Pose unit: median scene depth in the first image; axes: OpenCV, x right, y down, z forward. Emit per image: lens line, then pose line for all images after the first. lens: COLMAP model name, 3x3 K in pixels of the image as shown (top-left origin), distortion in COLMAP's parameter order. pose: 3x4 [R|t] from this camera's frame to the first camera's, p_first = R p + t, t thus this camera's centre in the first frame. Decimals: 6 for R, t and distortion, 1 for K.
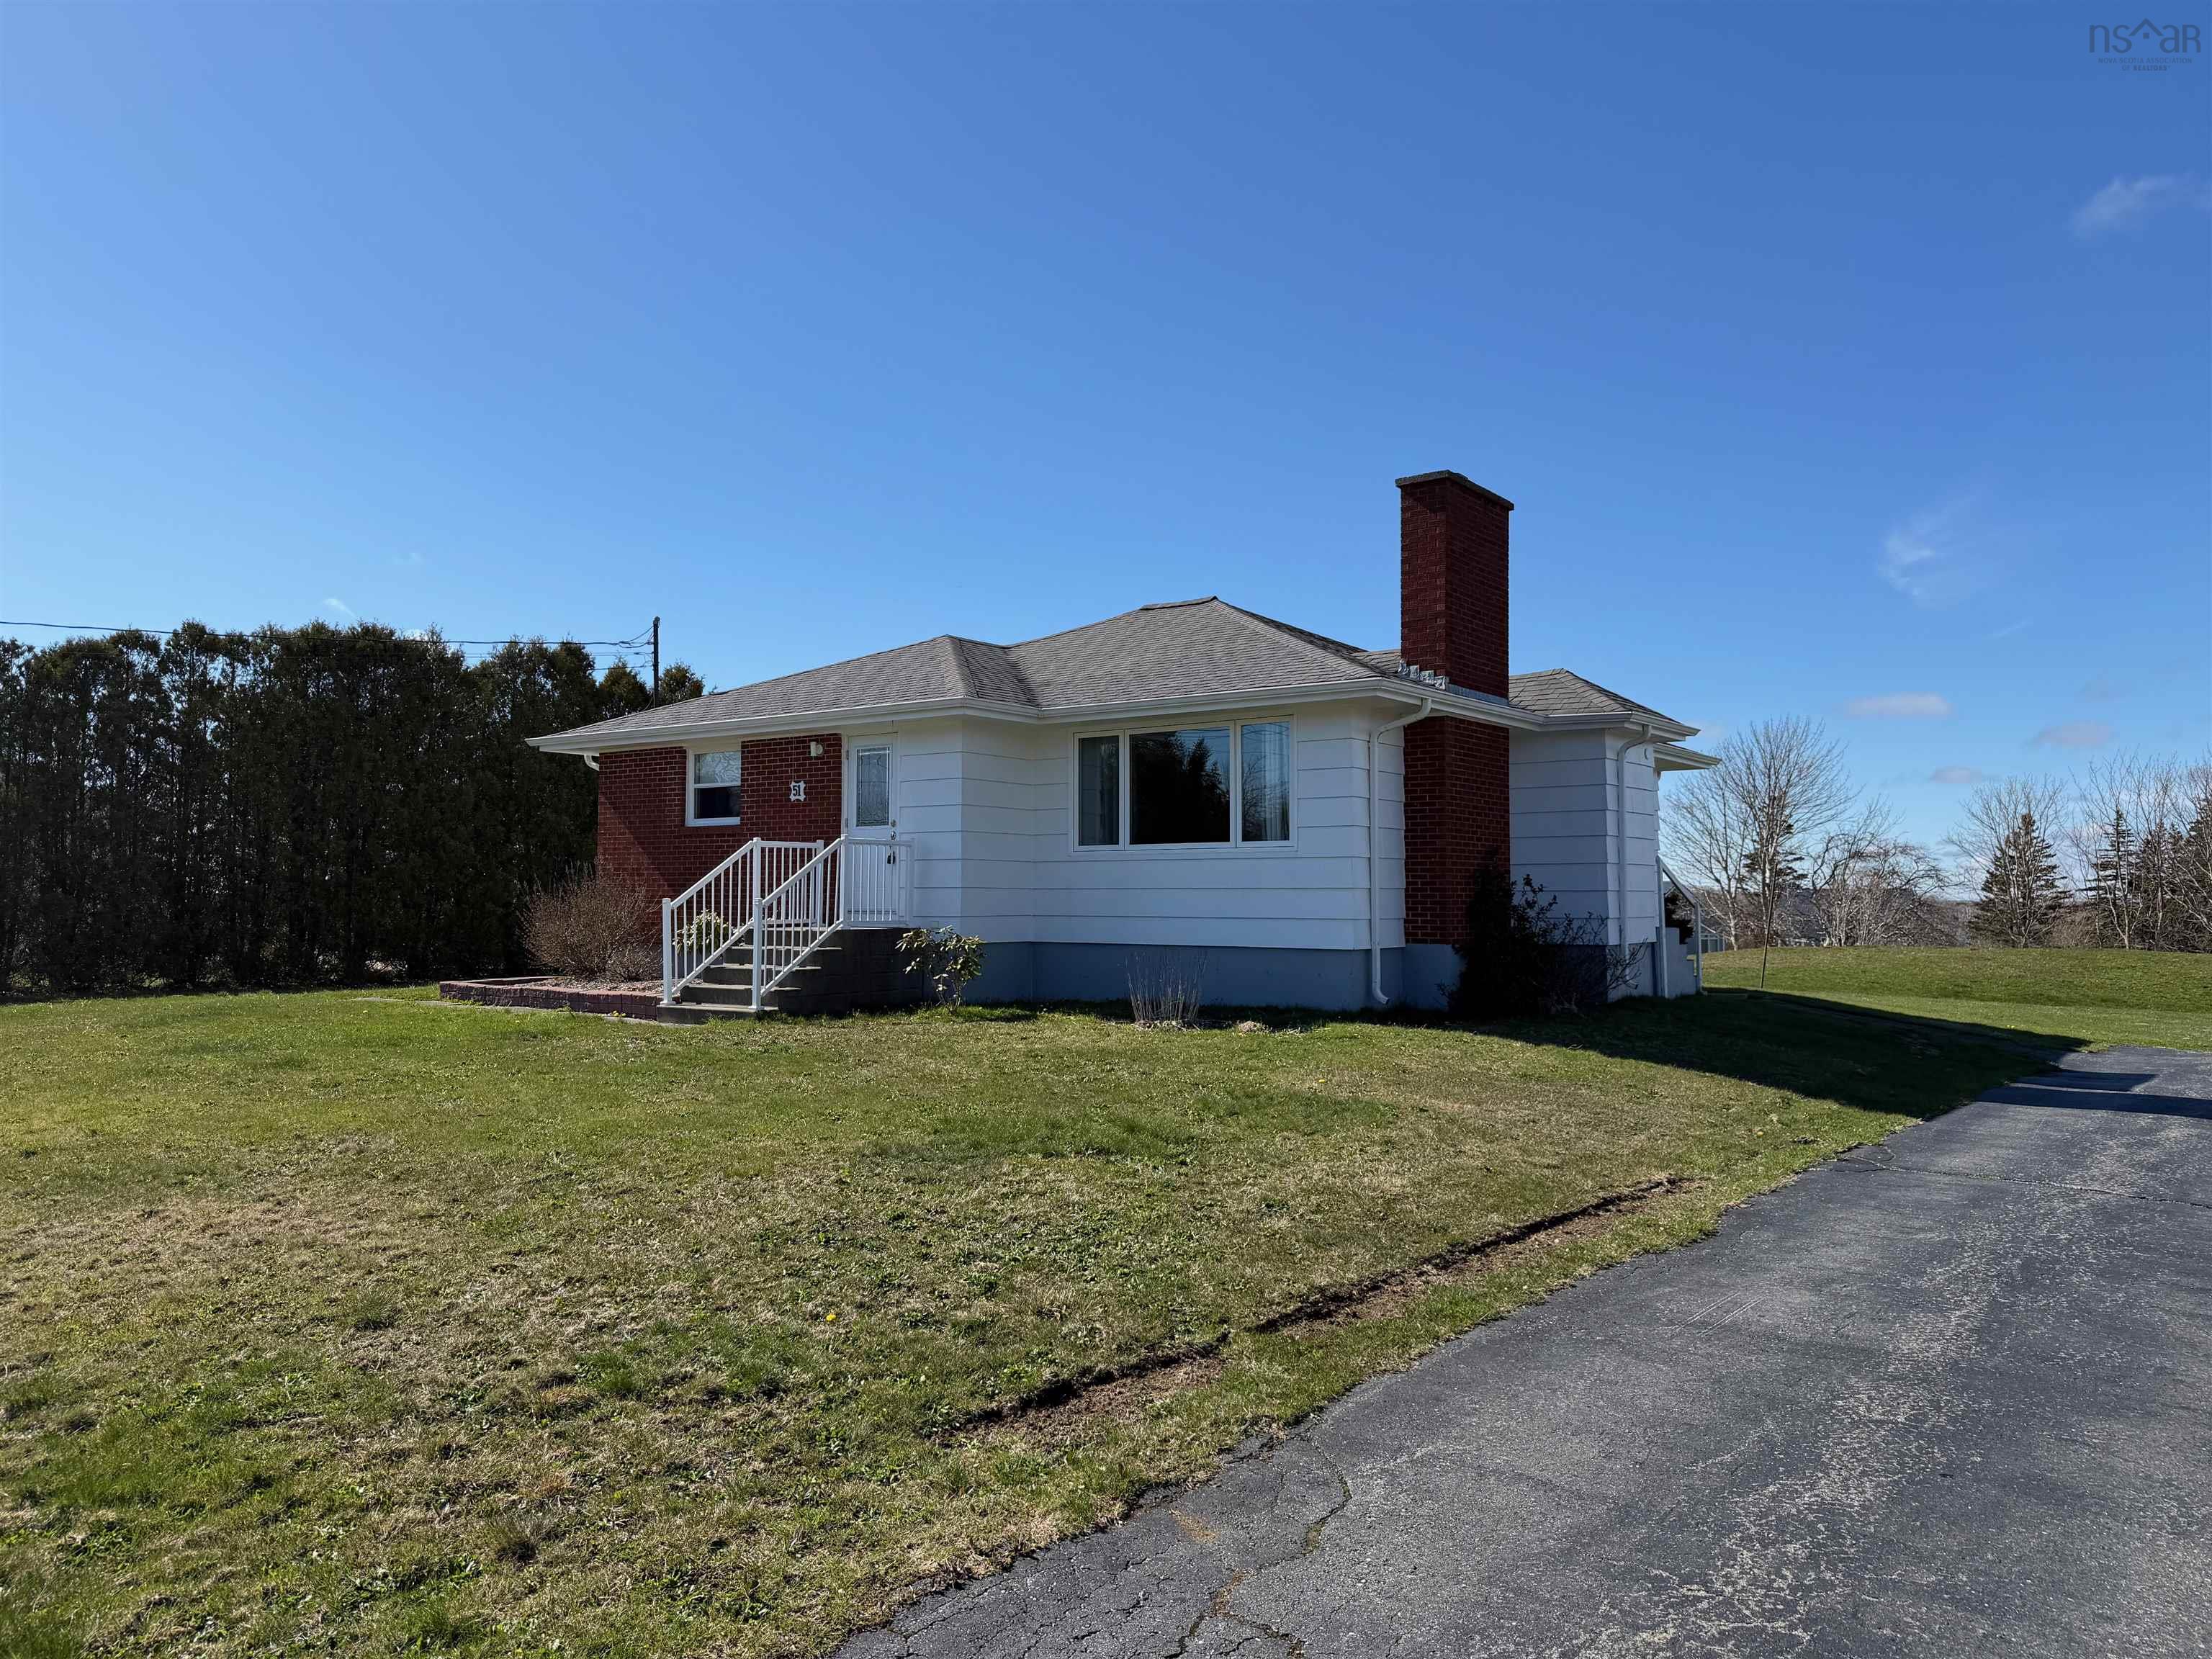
lens RADIAL K [[1529.6, 0, 1088.7], [0, 1529.6, 831.5], [0, 0, 1]] dist [0.111715, -0.139851]
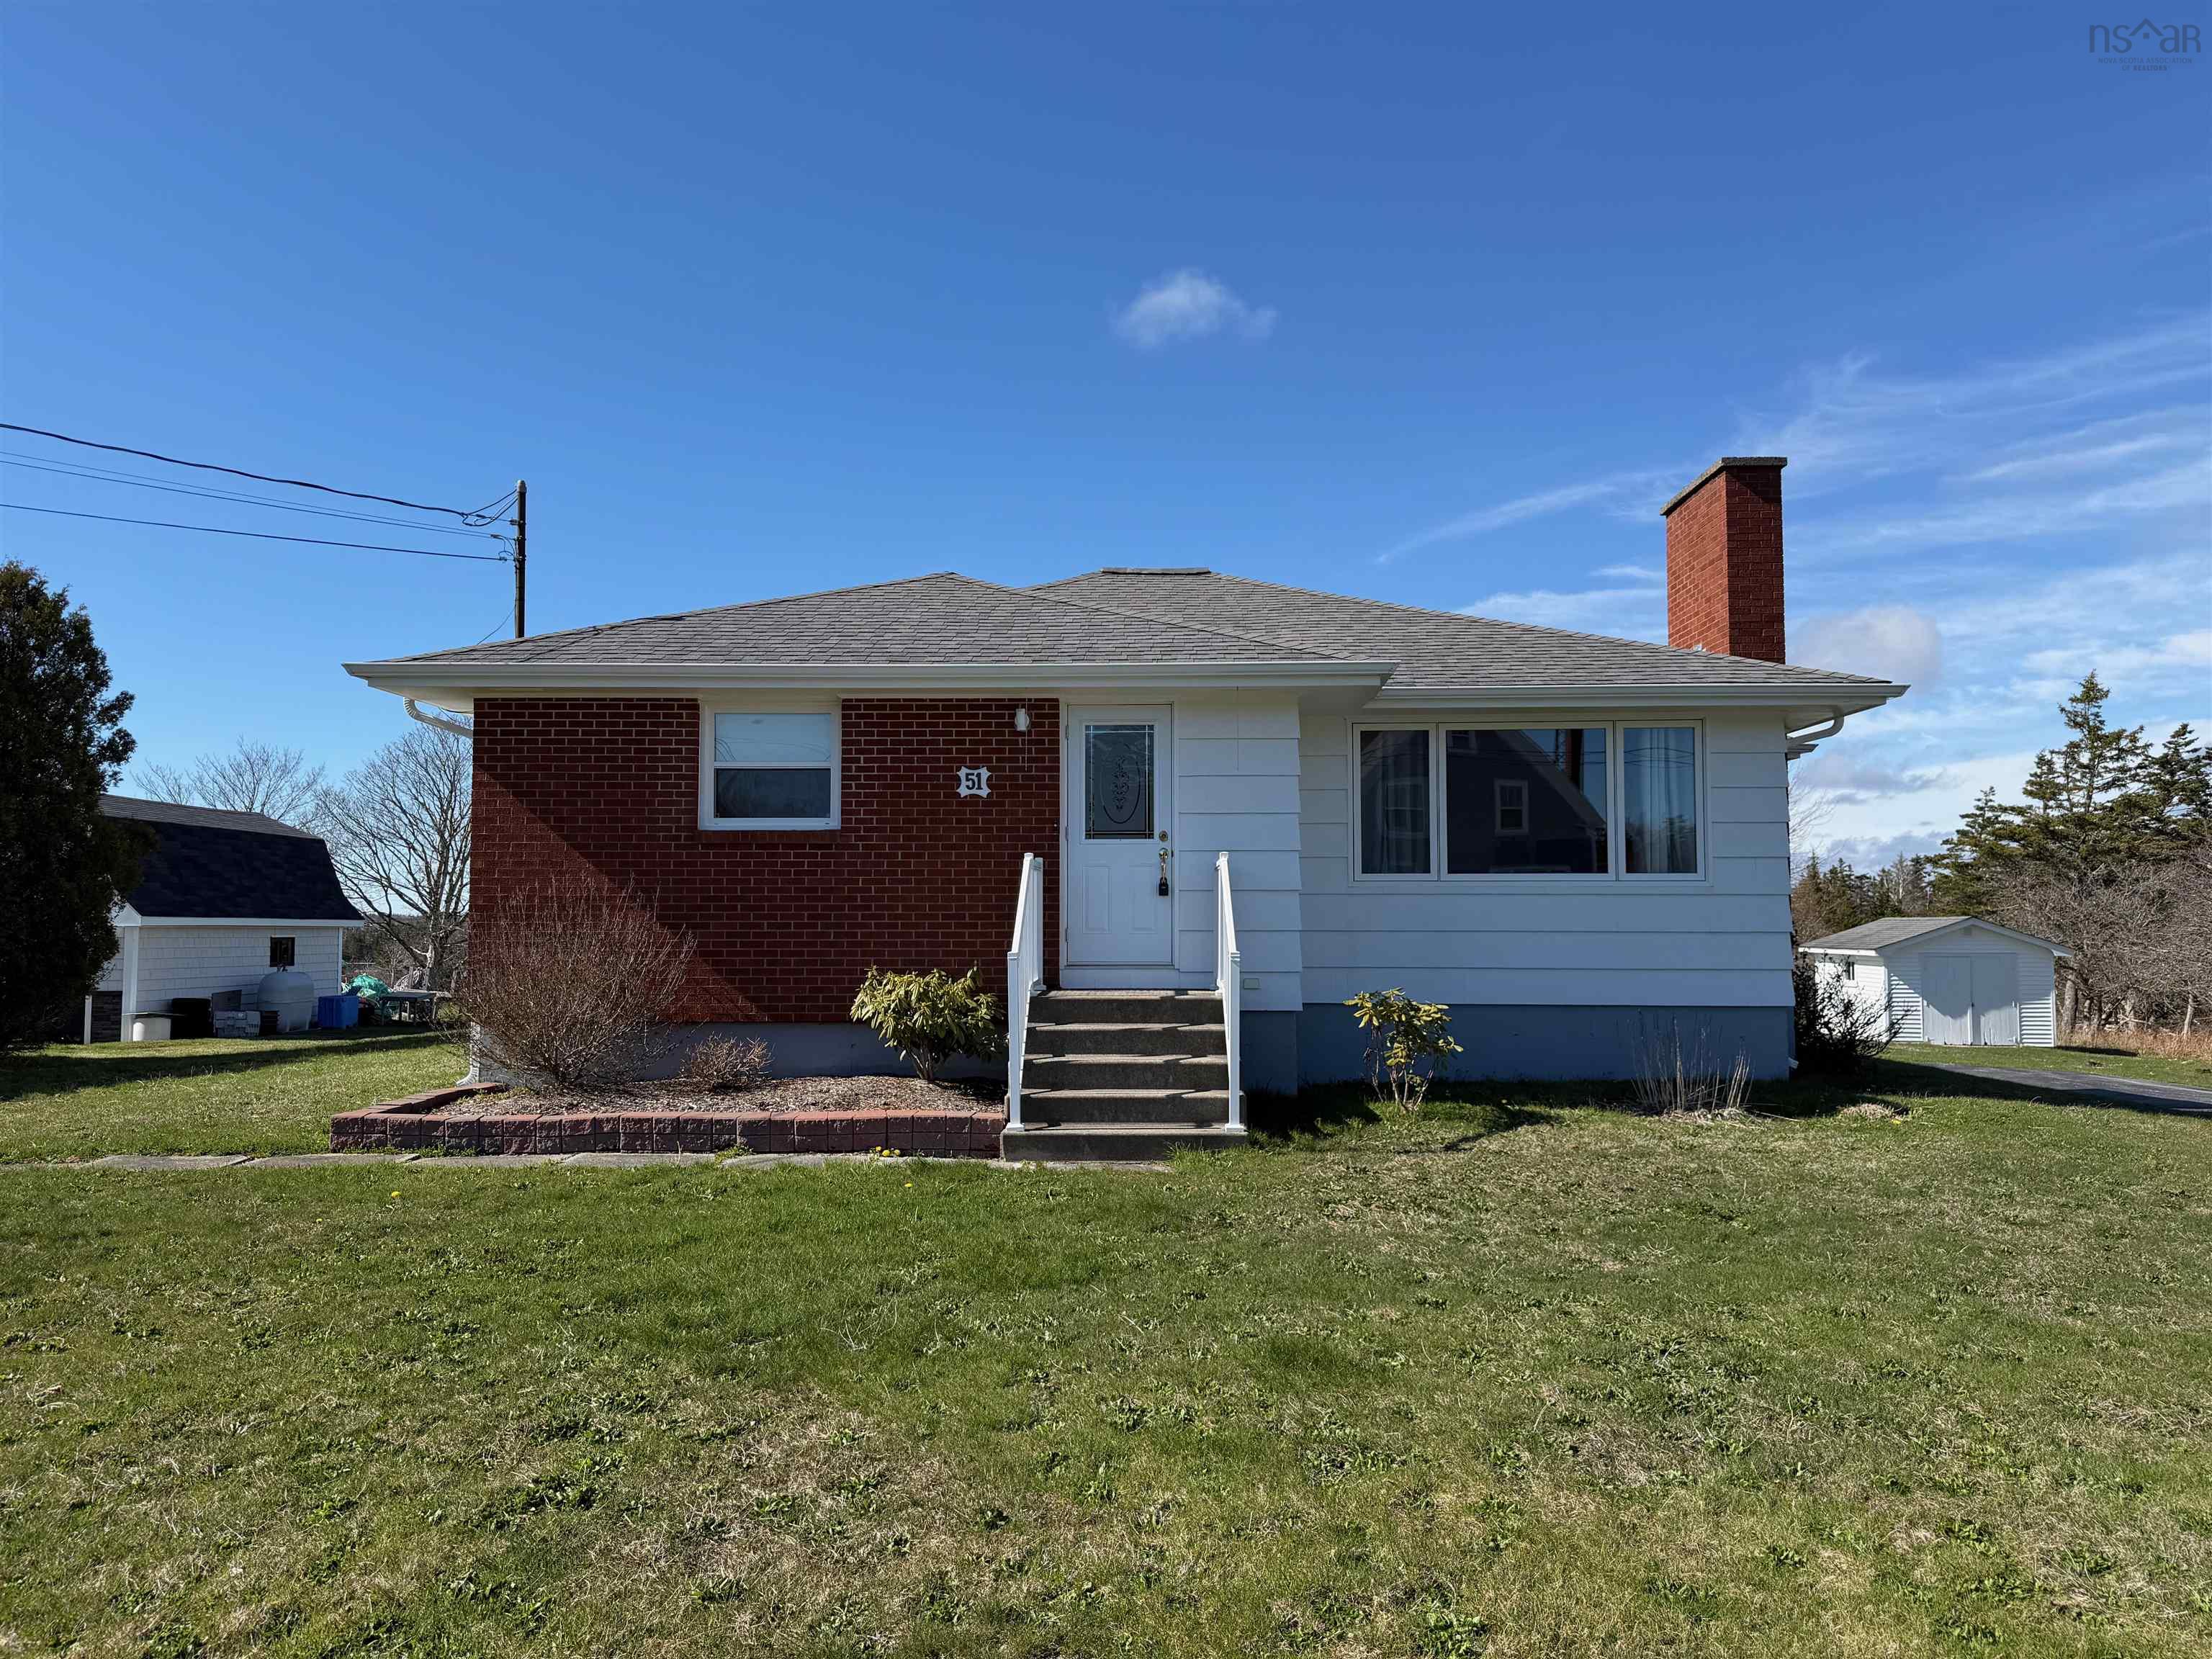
lens RADIAL K [[1529.6, 0, 1088.7], [0, 1529.6, 831.5], [0, 0, 1]] dist [0.111715, -0.139851]
pose [[0.815916, 0.032262, 0.577270, -0.549755], [-0.020895, 0.999435, -0.026322, 0.011473], [-0.577793, 0.009414, 0.816129, 0.461410]]
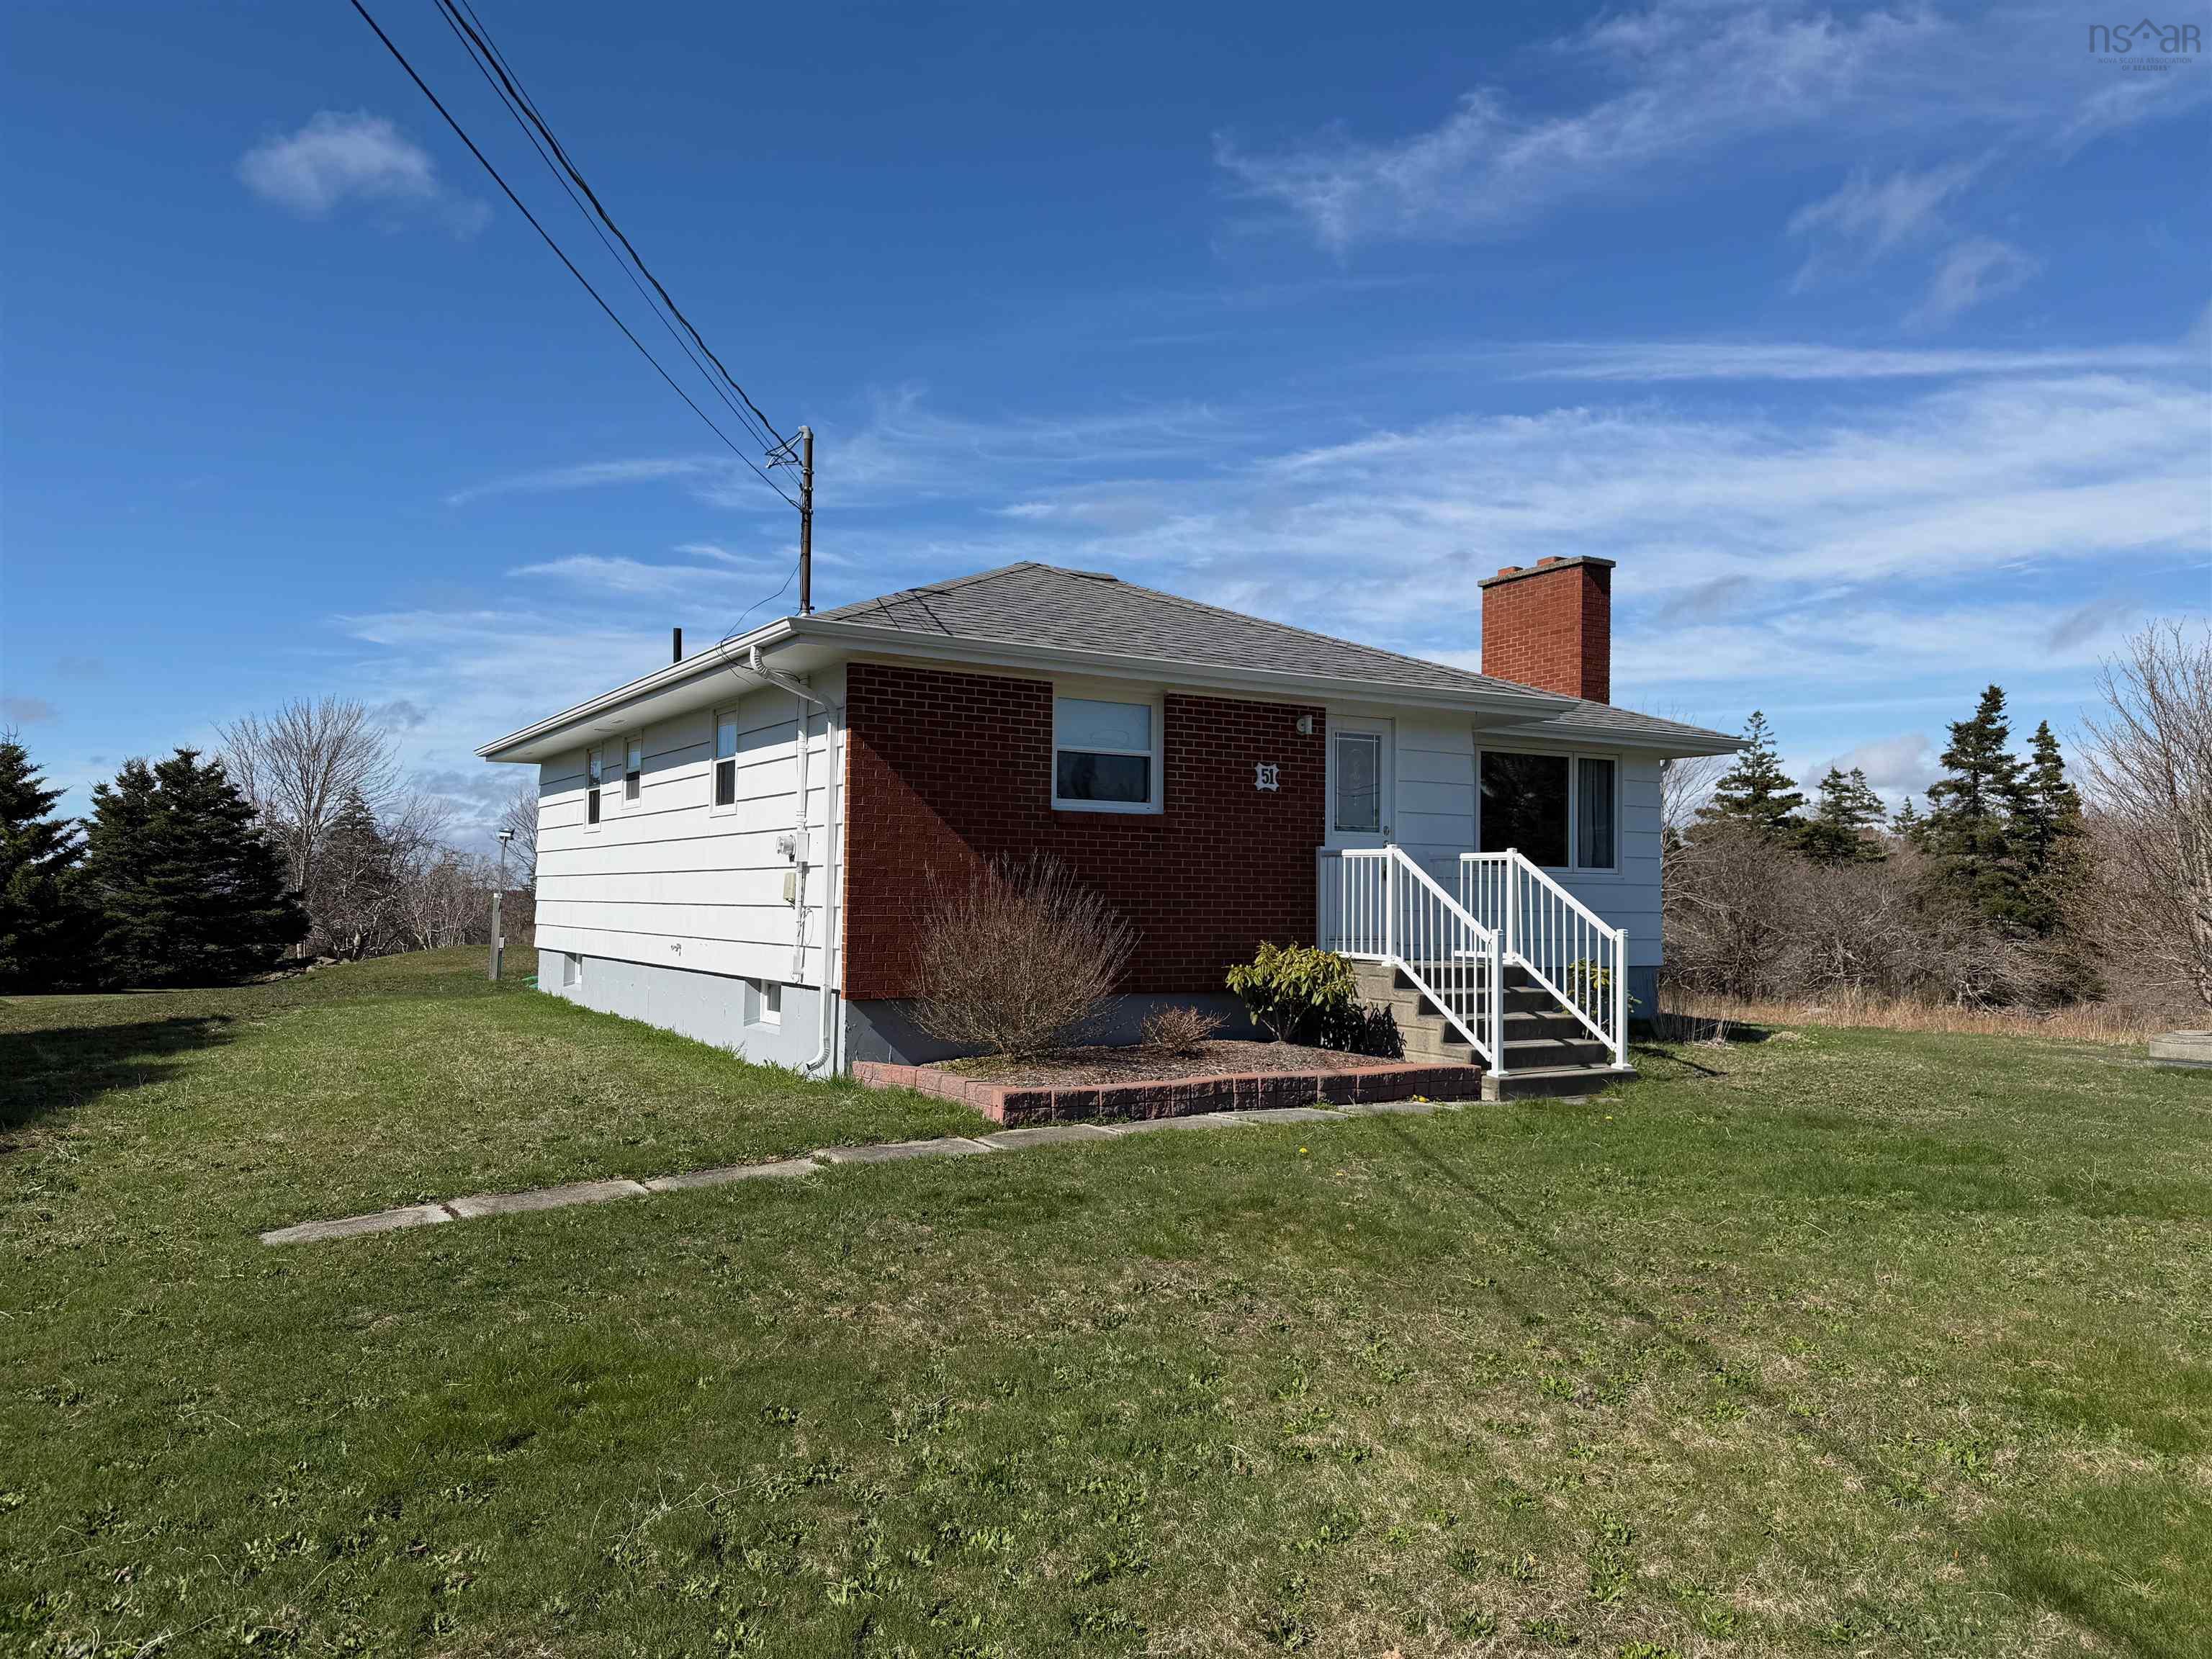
lens RADIAL K [[1529.6, 0, 1088.7], [0, 1529.6, 831.5], [0, 0, 1]] dist [0.111715, -0.139851]
pose [[0.357778, 0.040550, 0.932926, -0.948618], [-0.045080, 0.998642, -0.026119, 0.024126], [-0.932718, -0.032712, 0.359120, 0.853185]]
